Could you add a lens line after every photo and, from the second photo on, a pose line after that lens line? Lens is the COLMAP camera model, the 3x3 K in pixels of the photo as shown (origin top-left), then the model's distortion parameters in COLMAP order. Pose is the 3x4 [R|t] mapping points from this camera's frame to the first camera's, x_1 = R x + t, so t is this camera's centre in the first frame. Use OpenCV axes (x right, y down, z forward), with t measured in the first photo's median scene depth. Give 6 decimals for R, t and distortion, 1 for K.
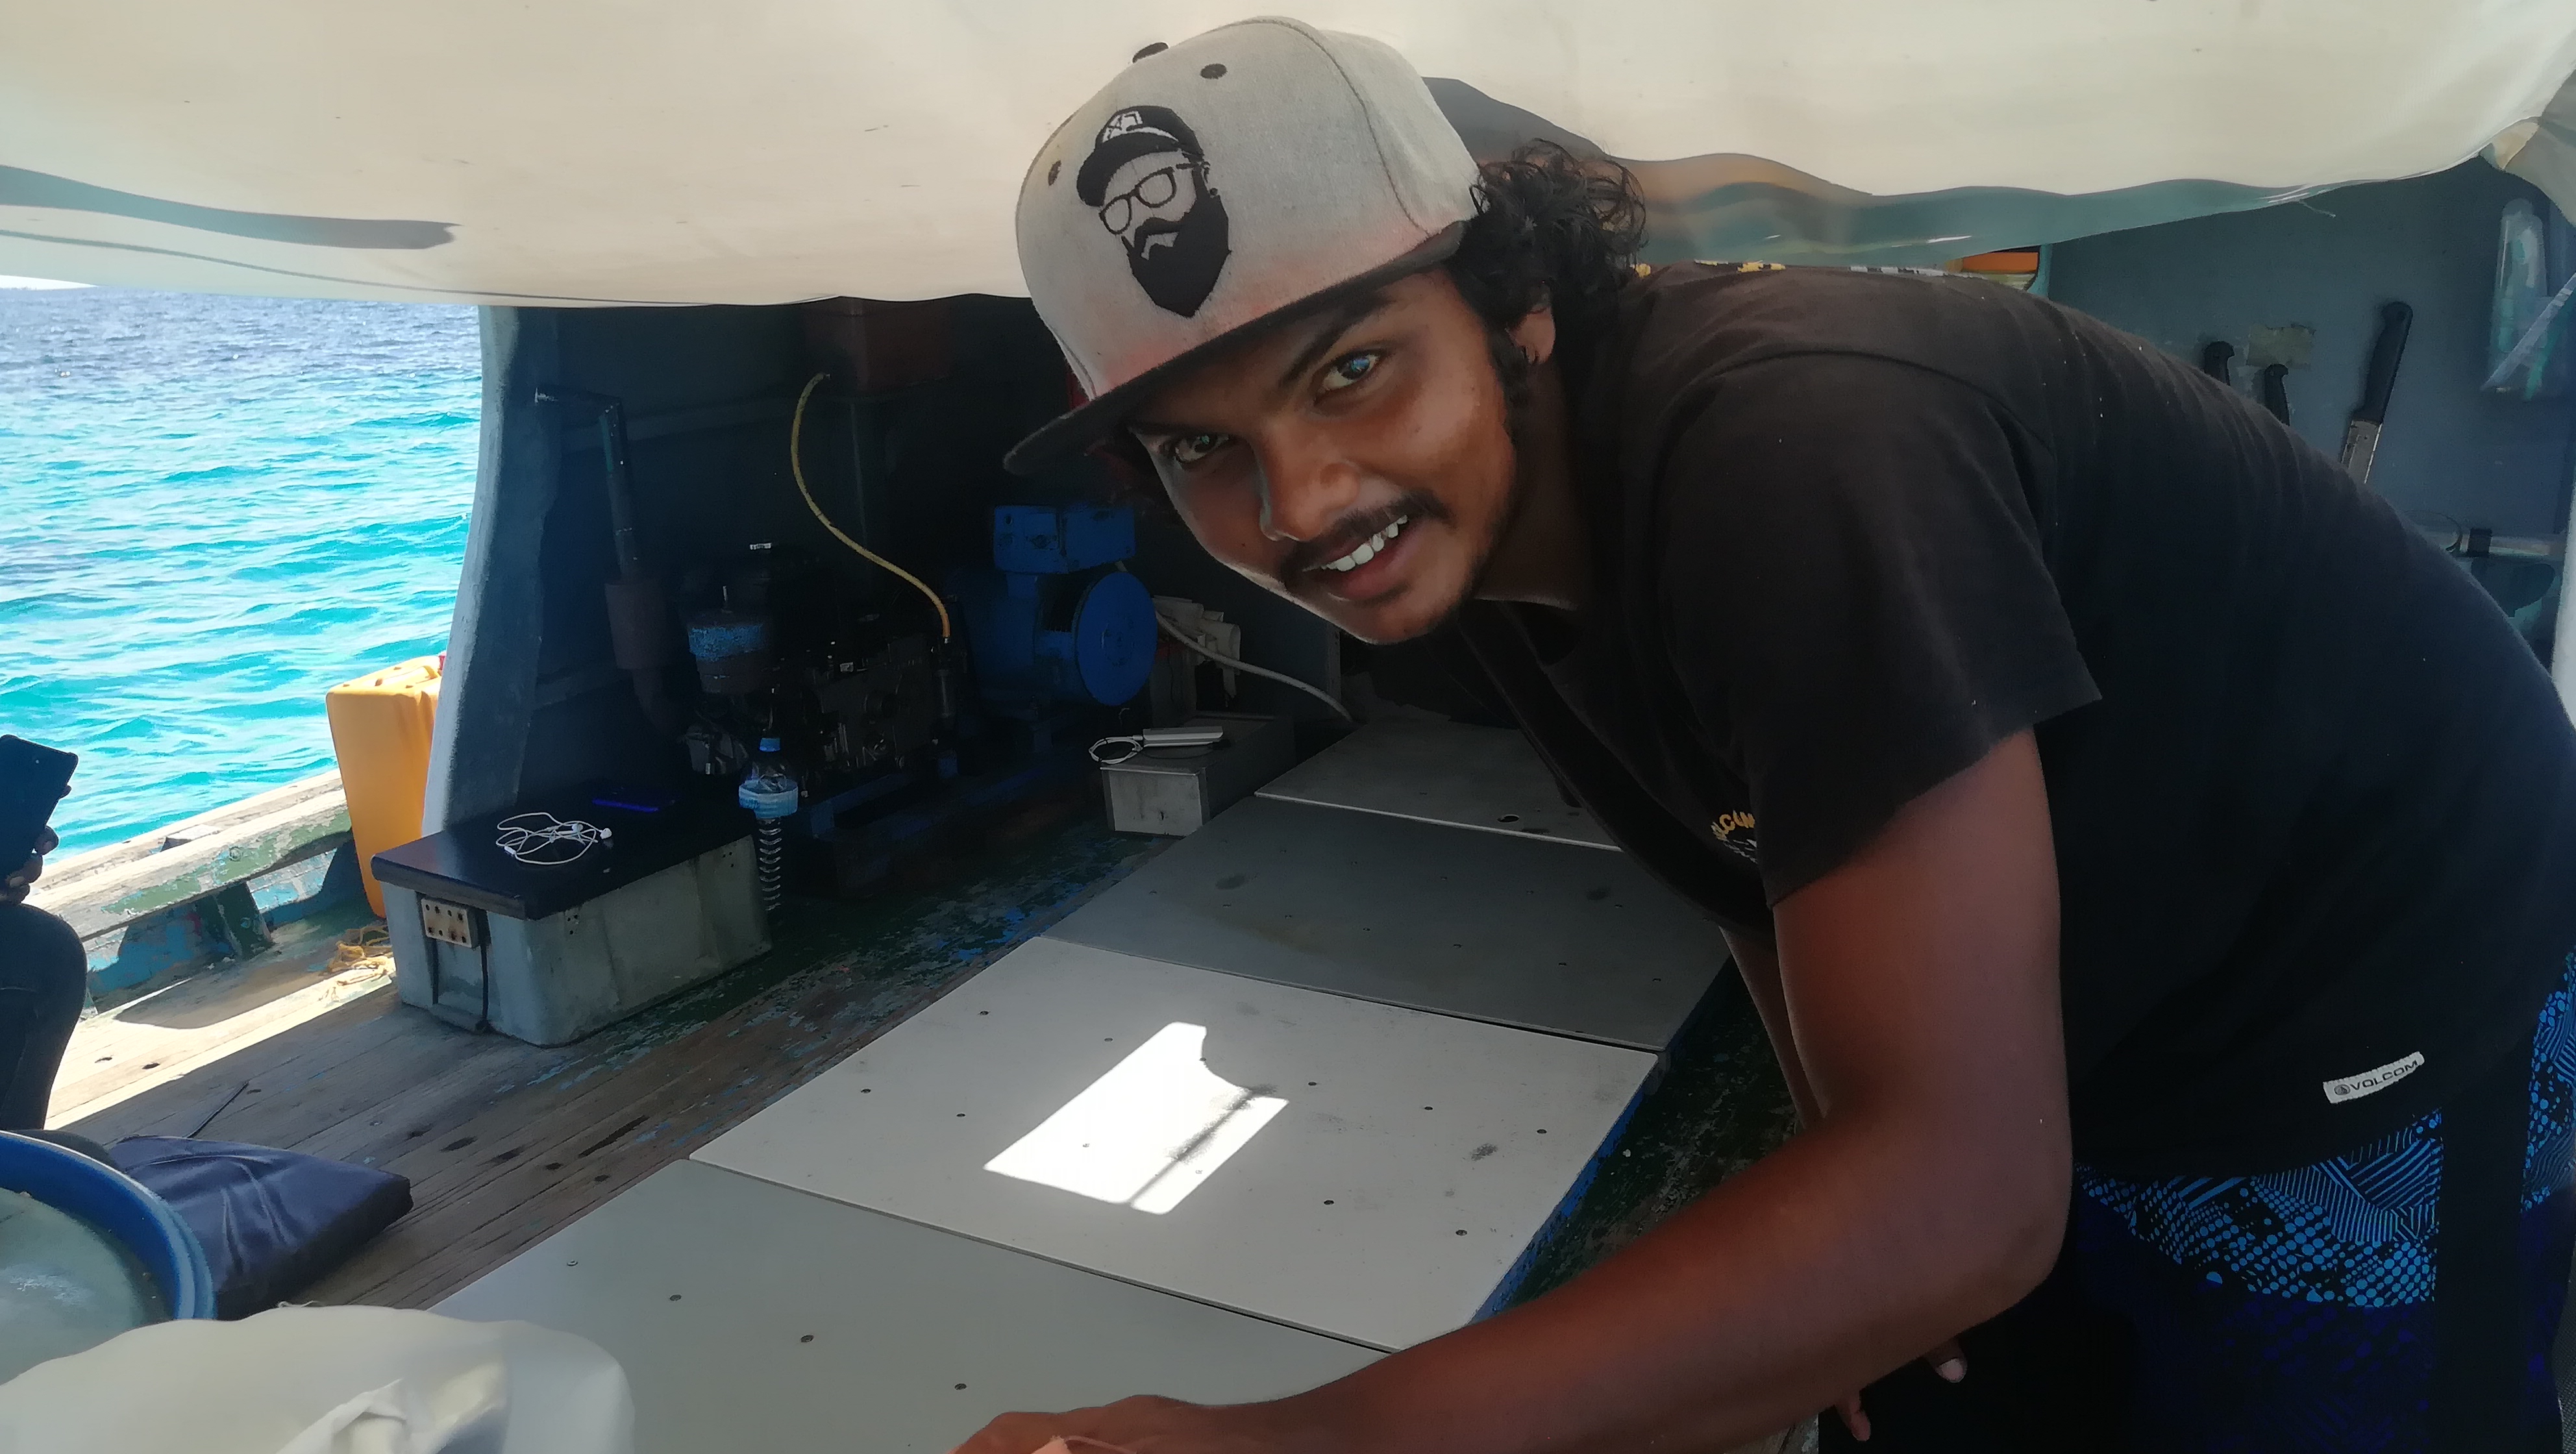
lens RADIAL K [[1897.1, 0, 1297.8], [0, 1897.1, 786.9], [0, 0, 1]] dist [-0.025223, -0.002206]
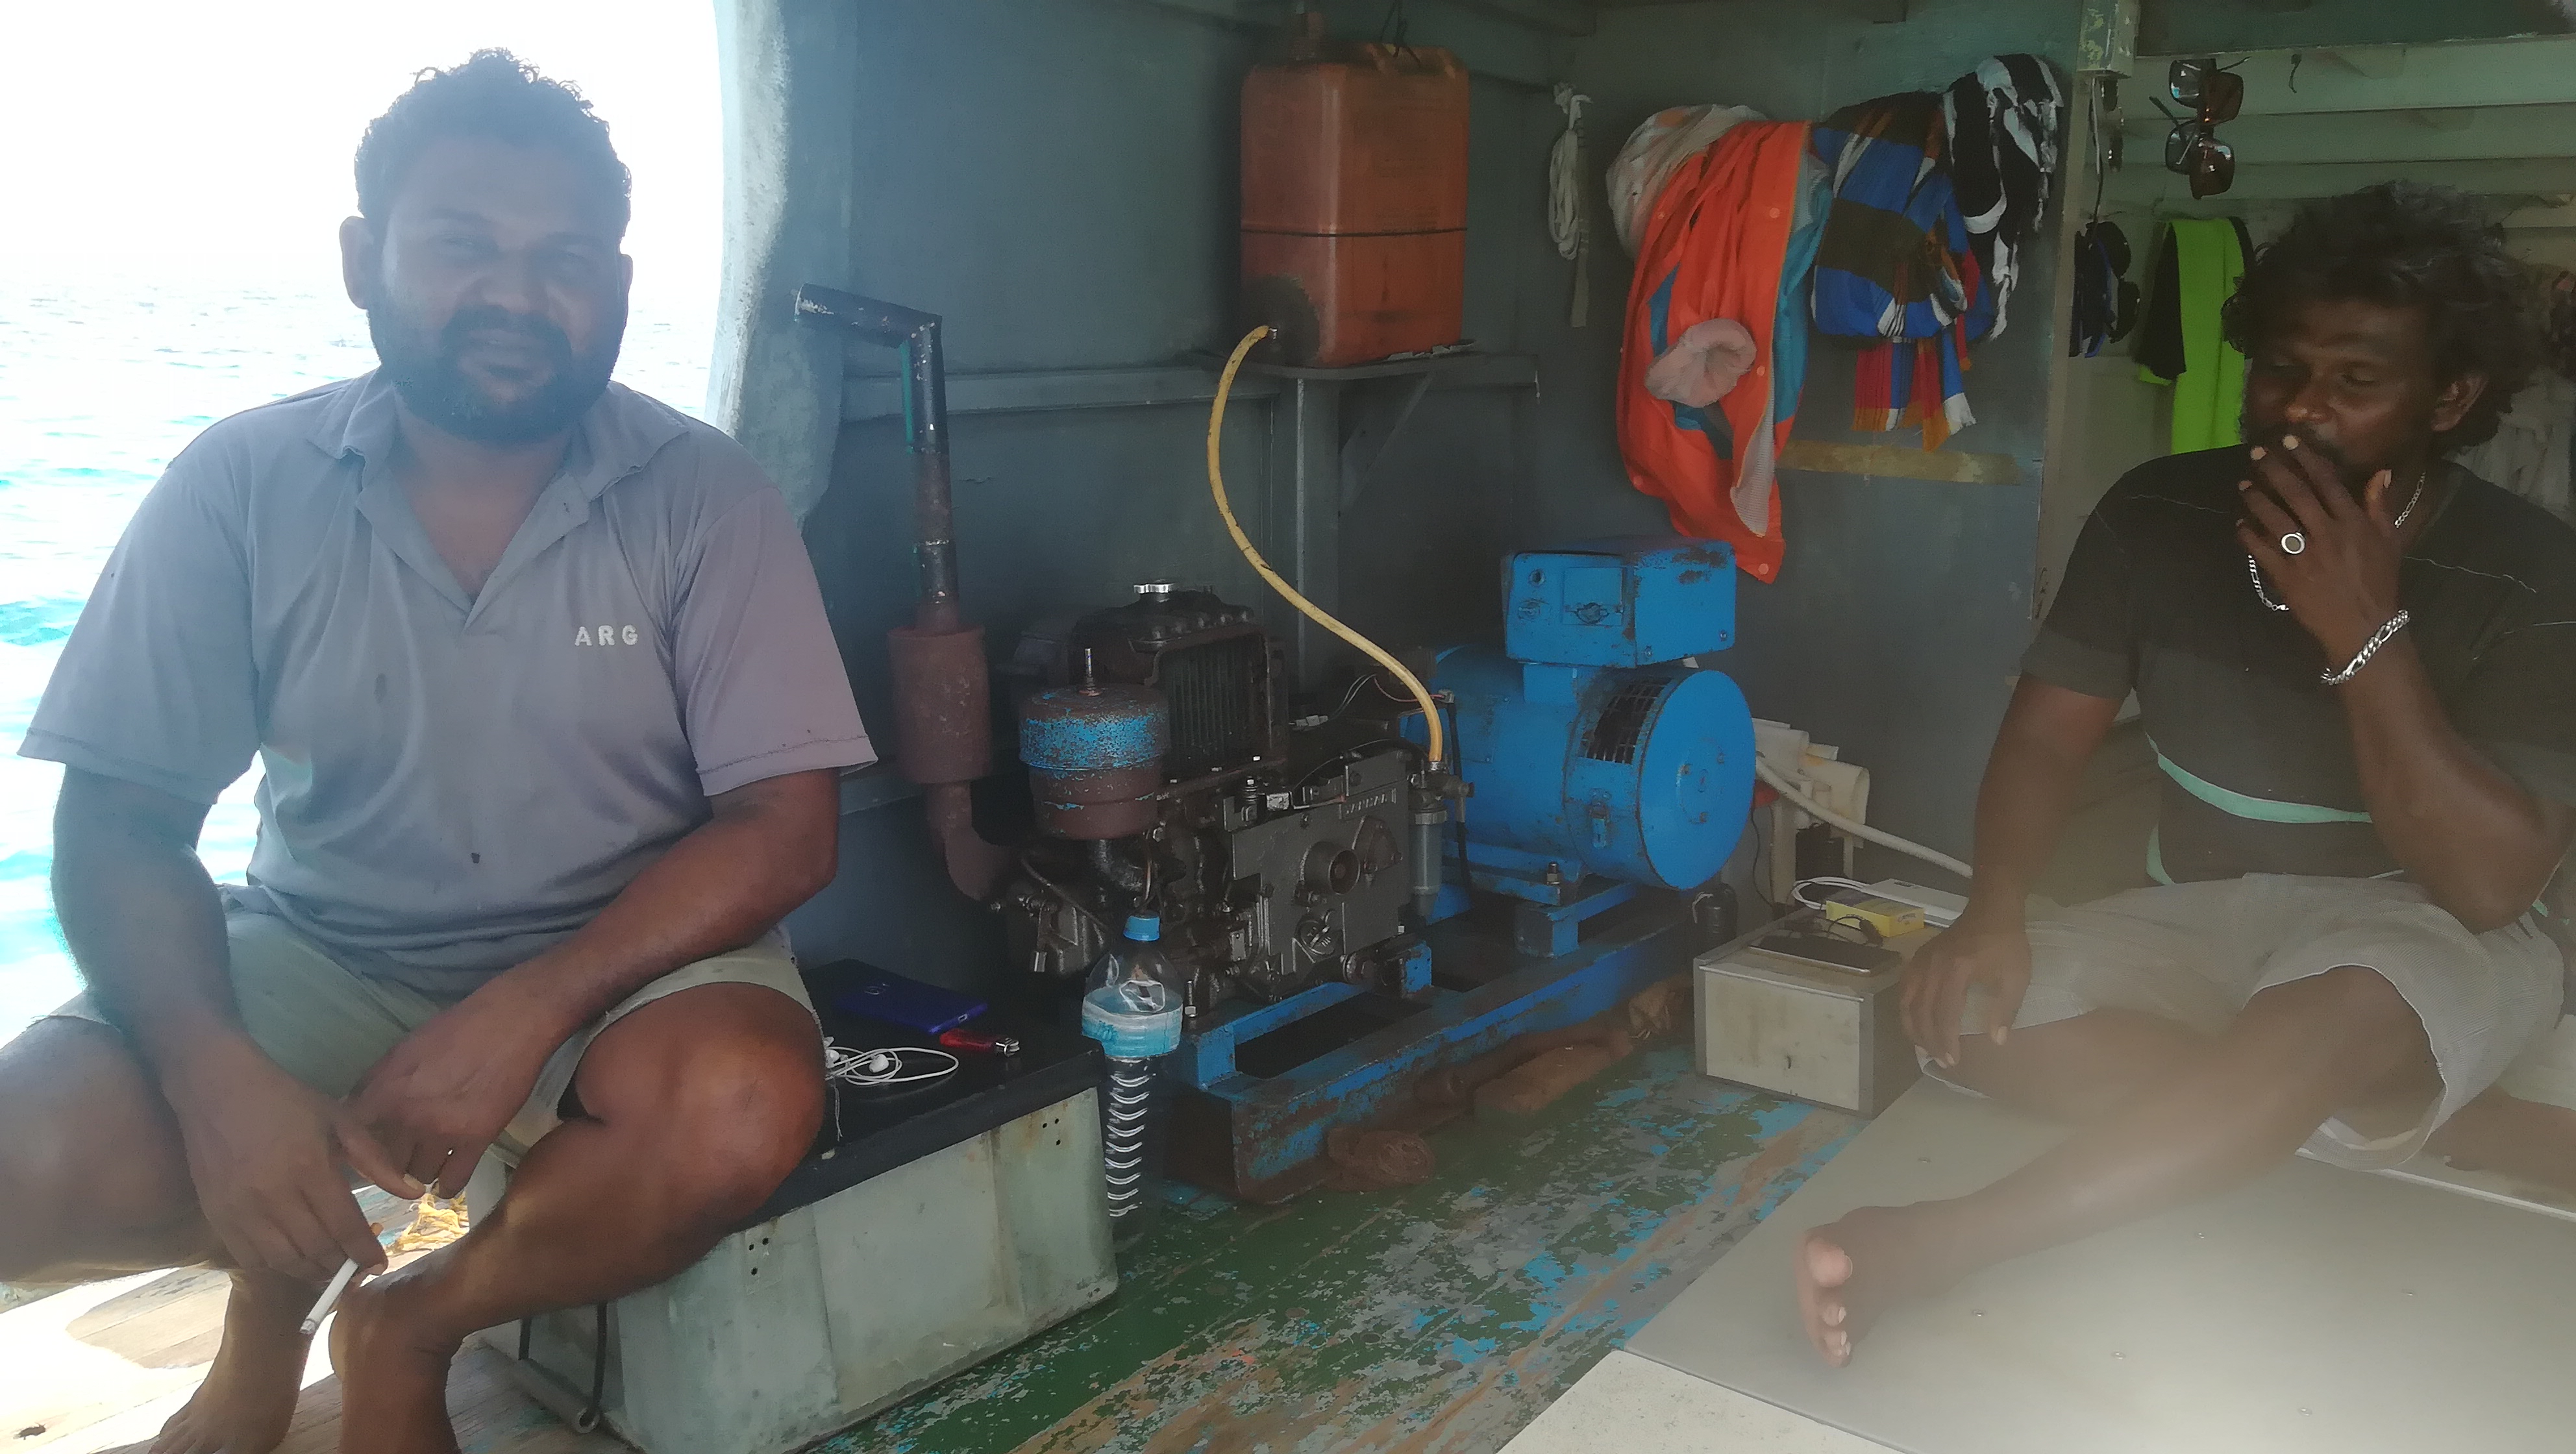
lens RADIAL K [[2095.4, 0, 1288.0], [0, 2095.4, 727.0], [0, 0, 1]] dist [-0.030449, 0.058905]
pose [[0.980521, 0.056711, -0.188048, -0.115226], [-0.075106, 0.992906, -0.092178, -0.026631], [0.181486, 0.104506, 0.977825, 0.367202]]
